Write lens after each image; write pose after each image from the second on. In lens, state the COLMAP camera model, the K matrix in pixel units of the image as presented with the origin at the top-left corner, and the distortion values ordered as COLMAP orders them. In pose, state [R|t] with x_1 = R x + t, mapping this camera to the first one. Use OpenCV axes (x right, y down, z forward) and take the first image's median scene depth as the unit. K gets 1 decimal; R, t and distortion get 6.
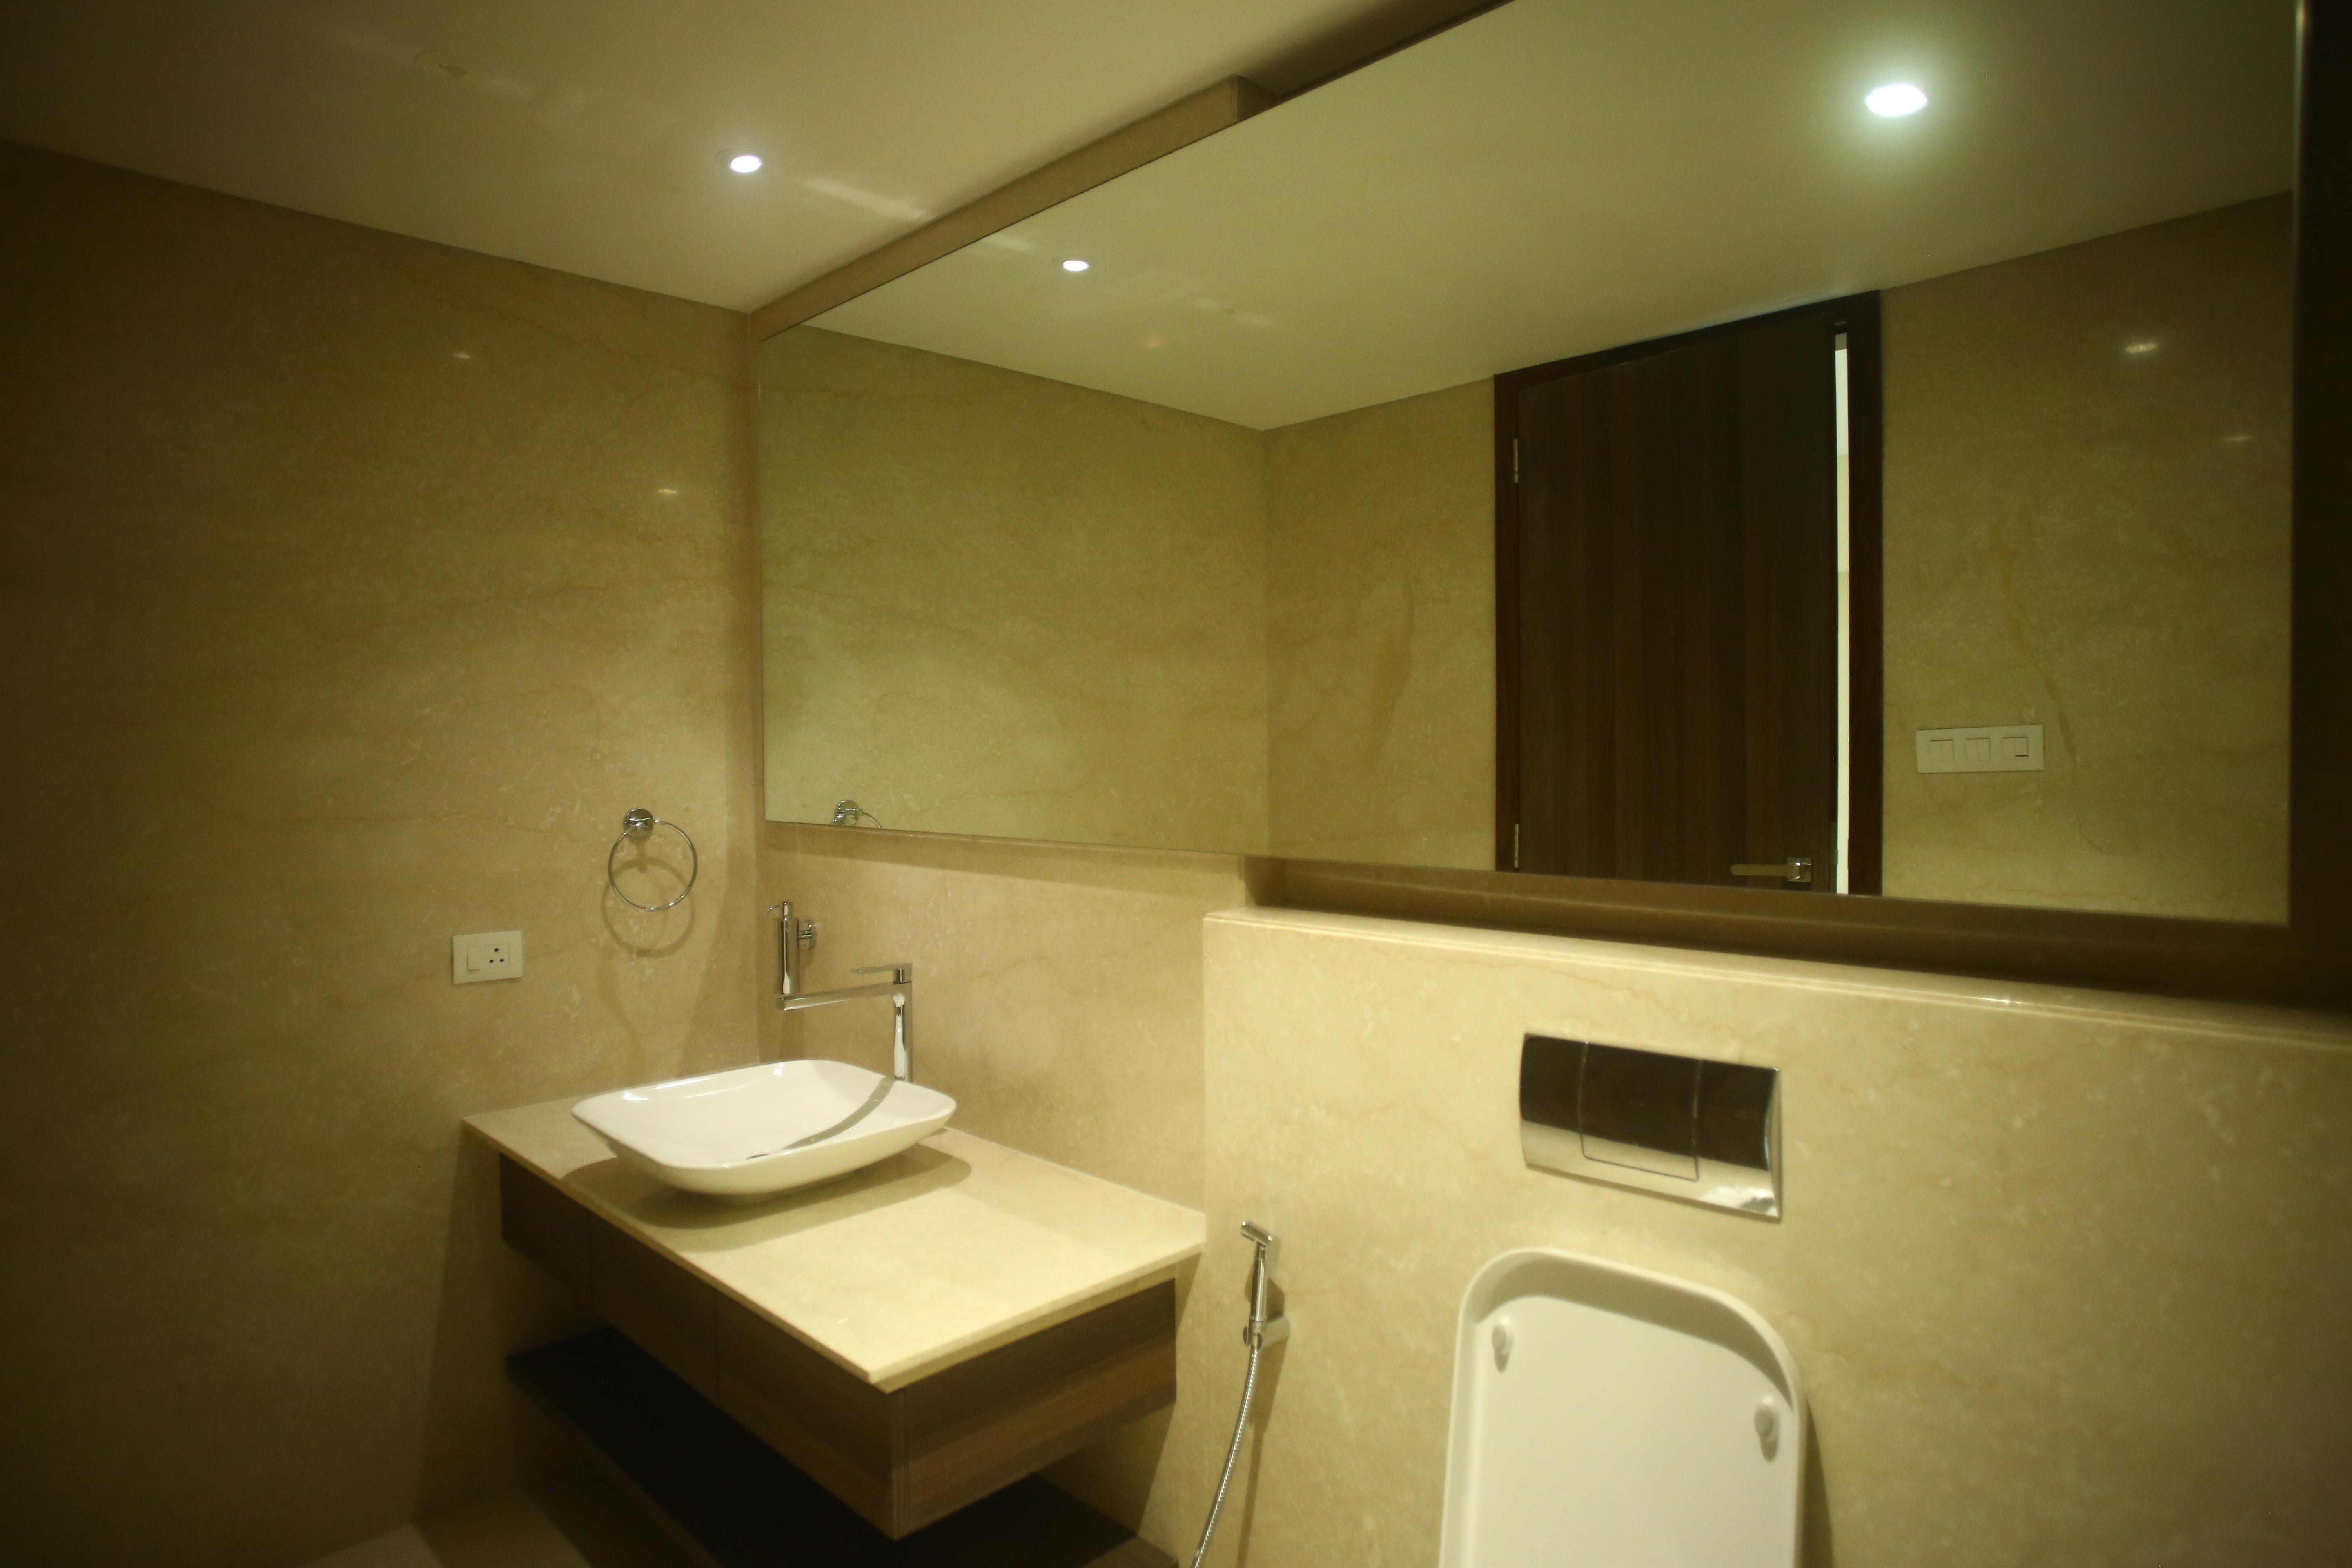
lens RADIAL K [[1330.1, 0, 1174.8], [0, 1330.1, 771.8], [0, 0, 1]] dist [-0.072159, 0.048025]
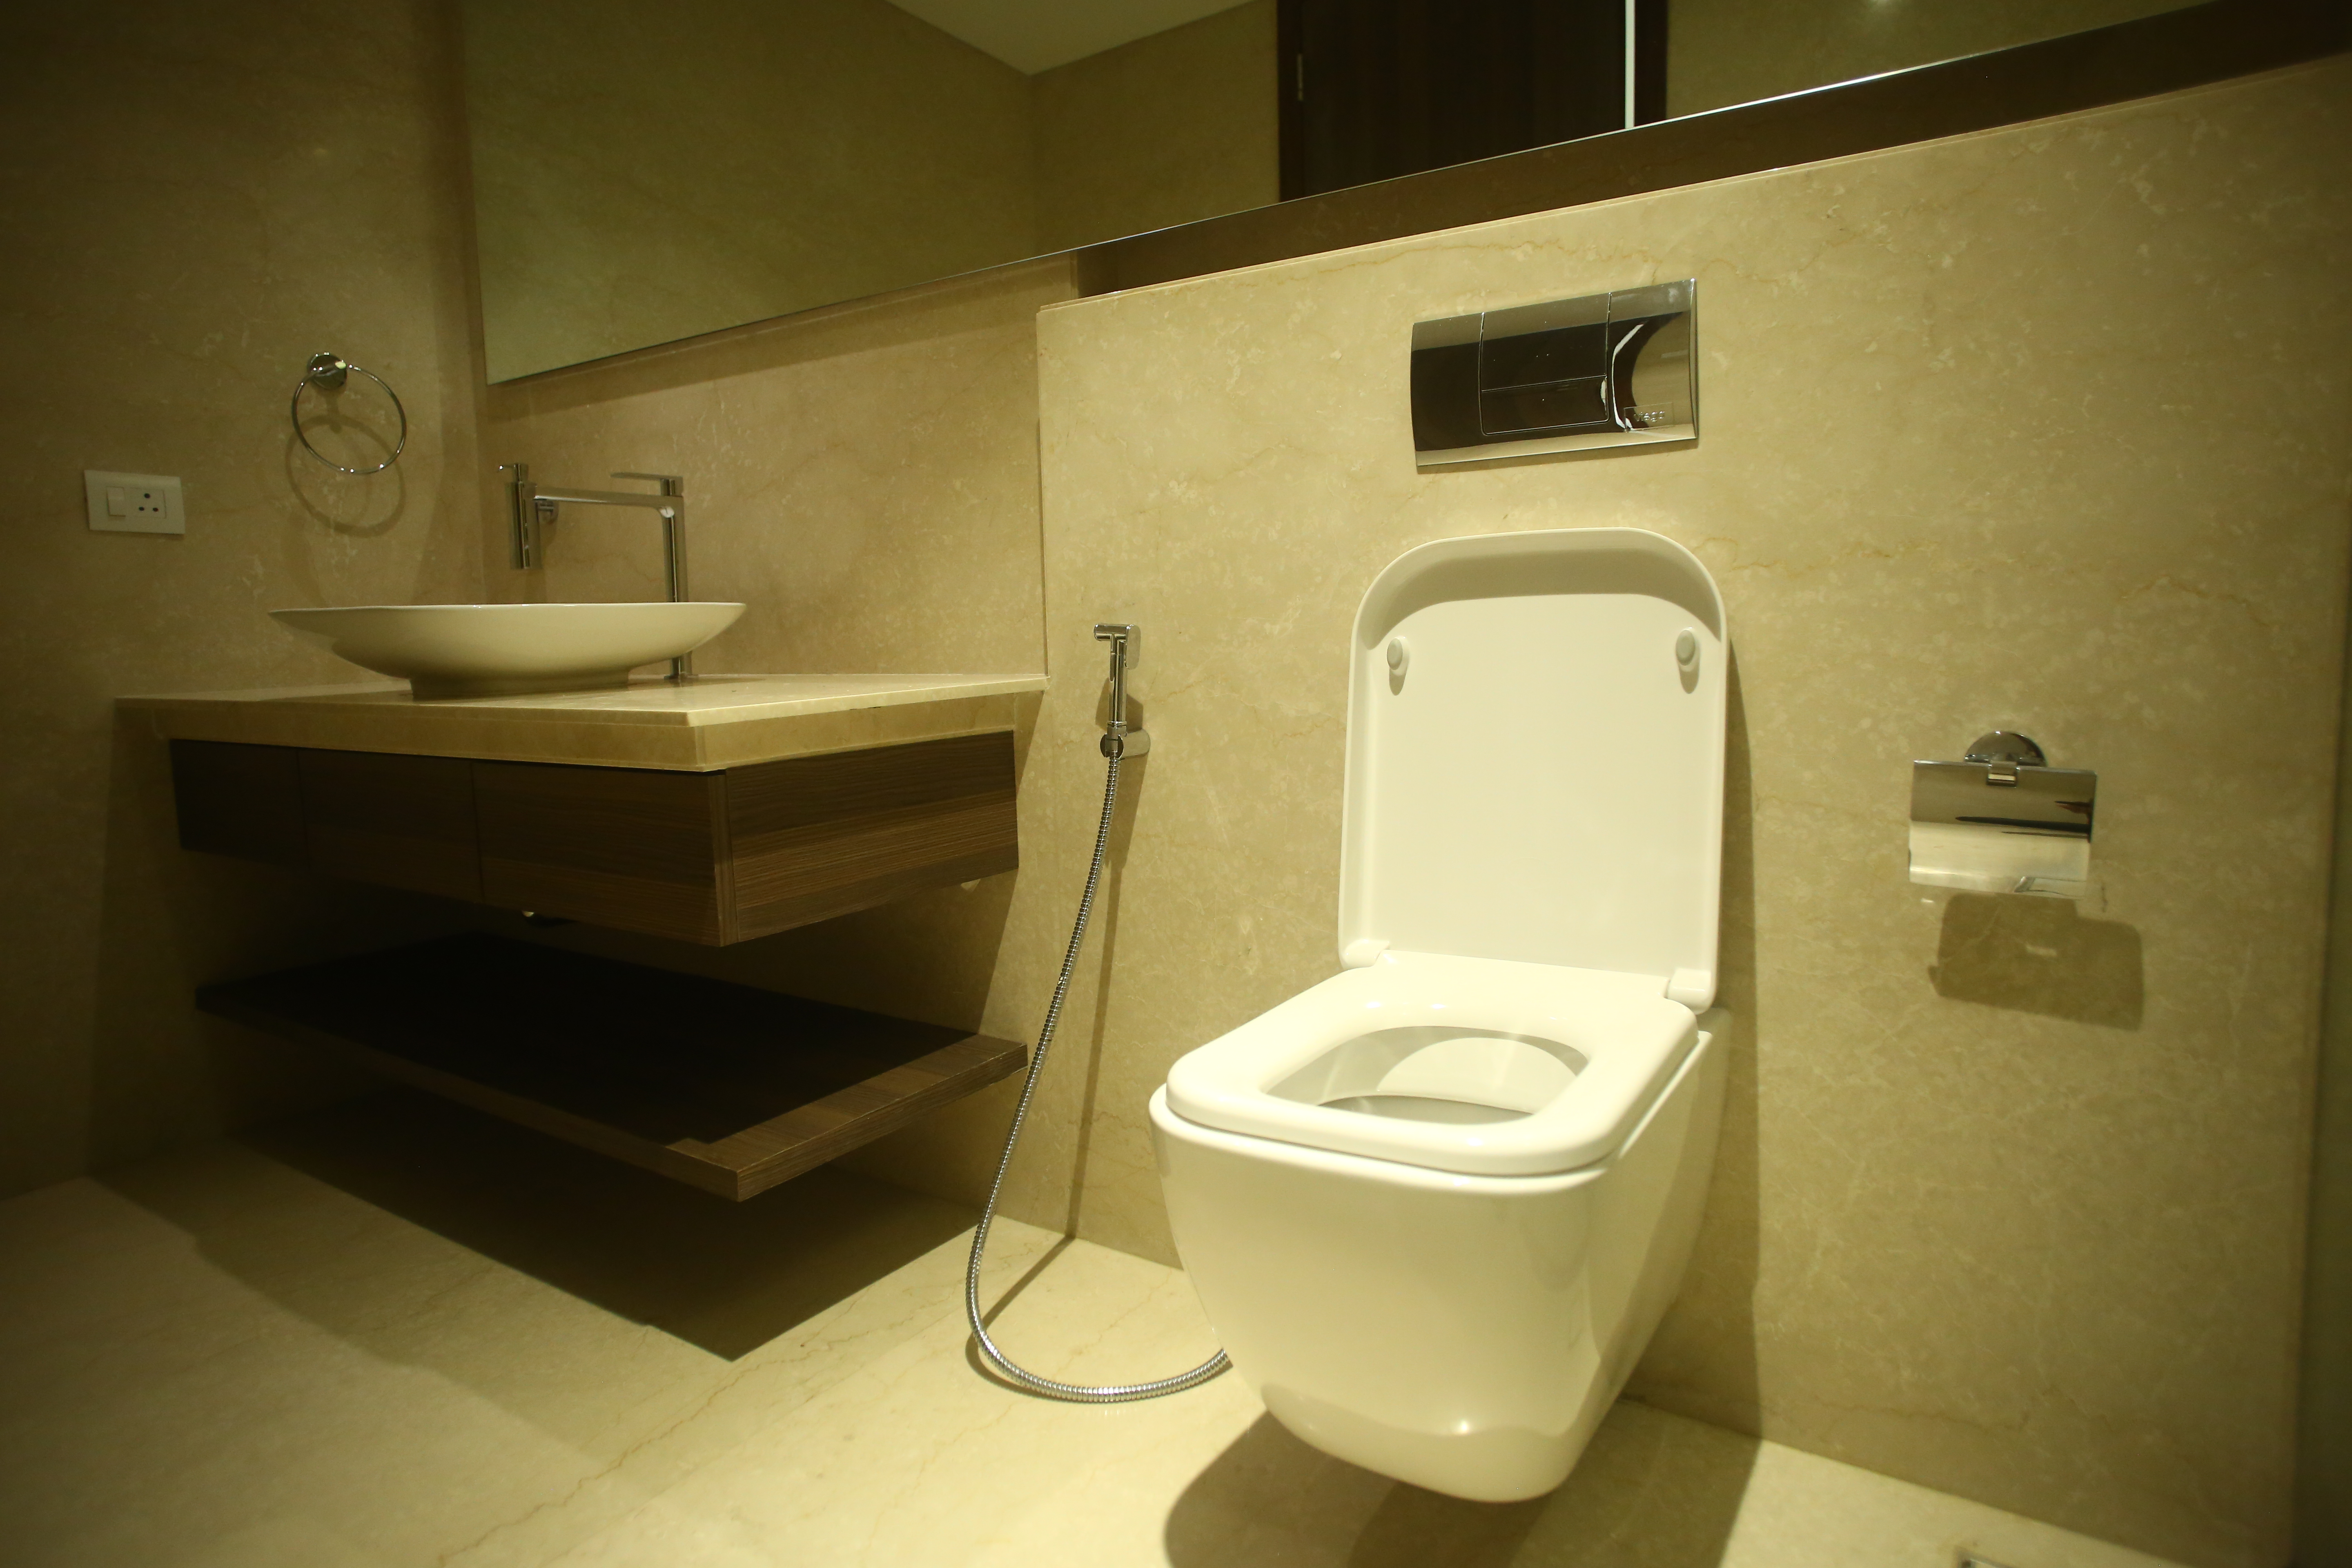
lens RADIAL K [[1330.1, 0, 1174.8], [0, 1330.1, 771.8], [0, 0, 1]] dist [-0.072159, 0.048025]
pose [[0.978830, -0.037297, 0.201246, -0.075913], [0.019559, 0.995802, 0.089421, 0.330743], [-0.203736, -0.083591, 0.975451, 0.081856]]
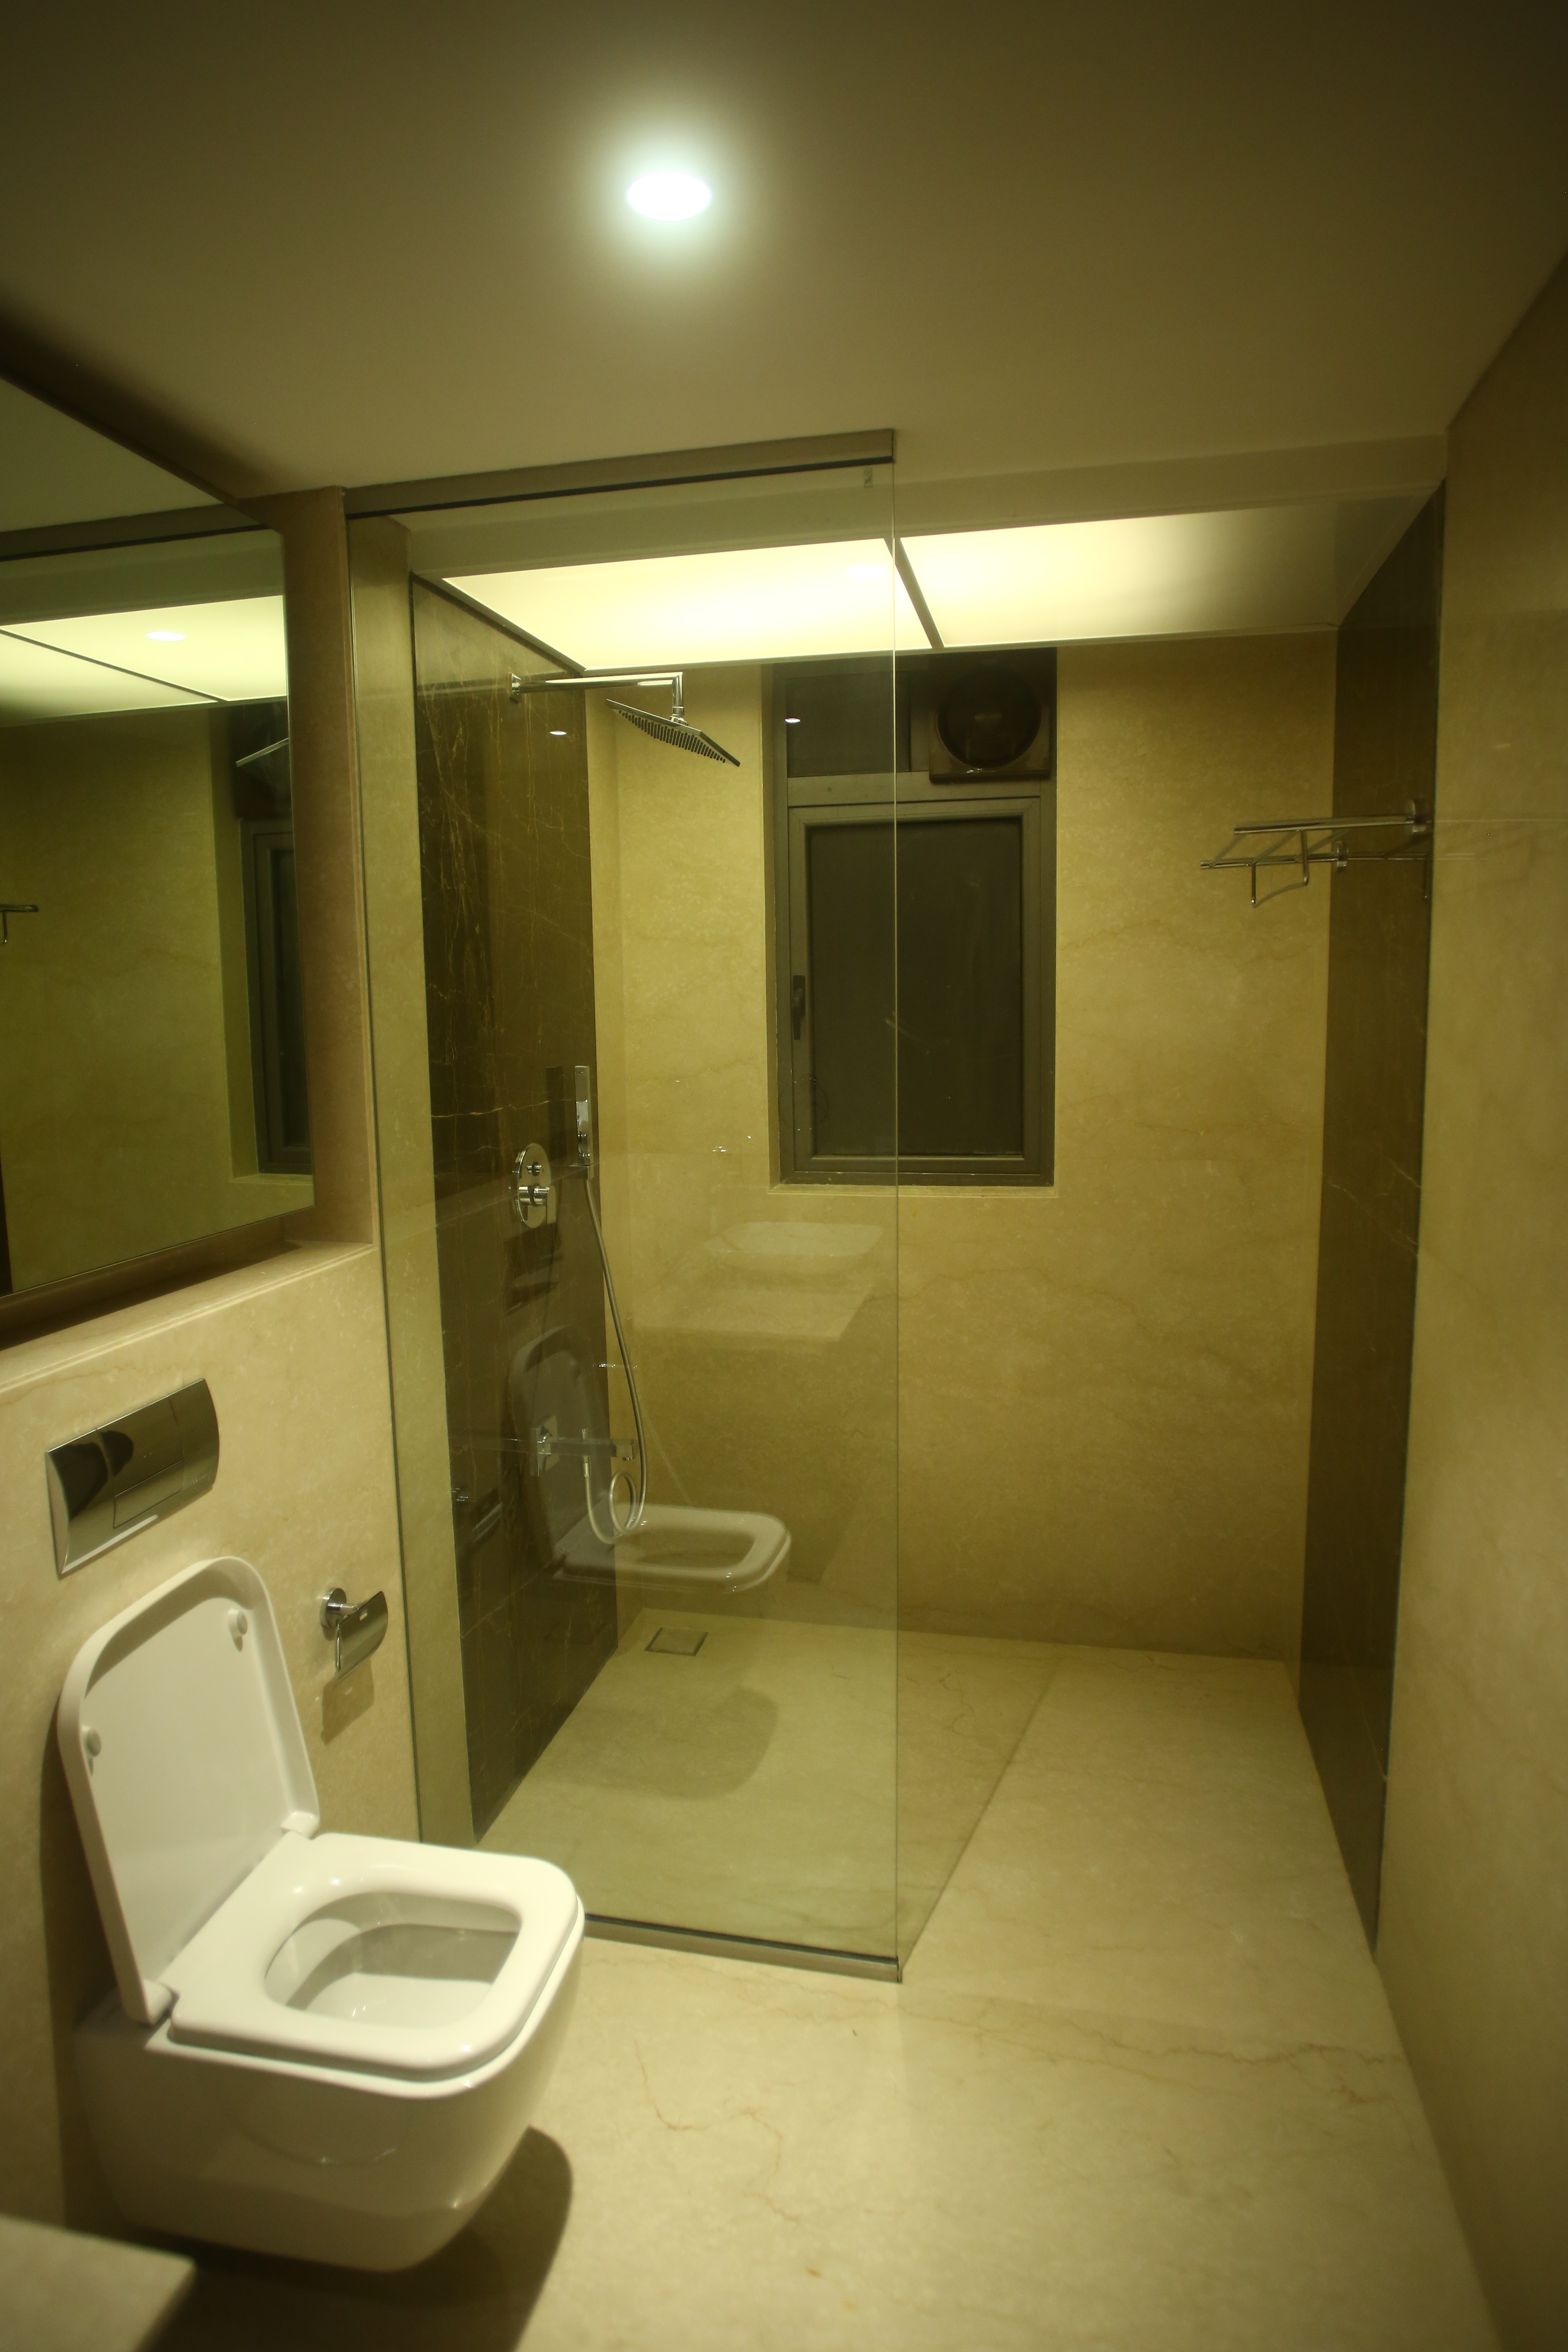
lens RADIAL K [[1330.1, 0, 784.0], [0, 1330.1, 1176.0], [0, 0, 1]] dist [-0.072159, 0.048025]
pose [[-0.541587, -0.097039, 0.835025, -0.653277], [0.039104, 0.989332, 0.140334, -0.097771], [-0.839735, 0.108655, -0.532015, 0.805094]]
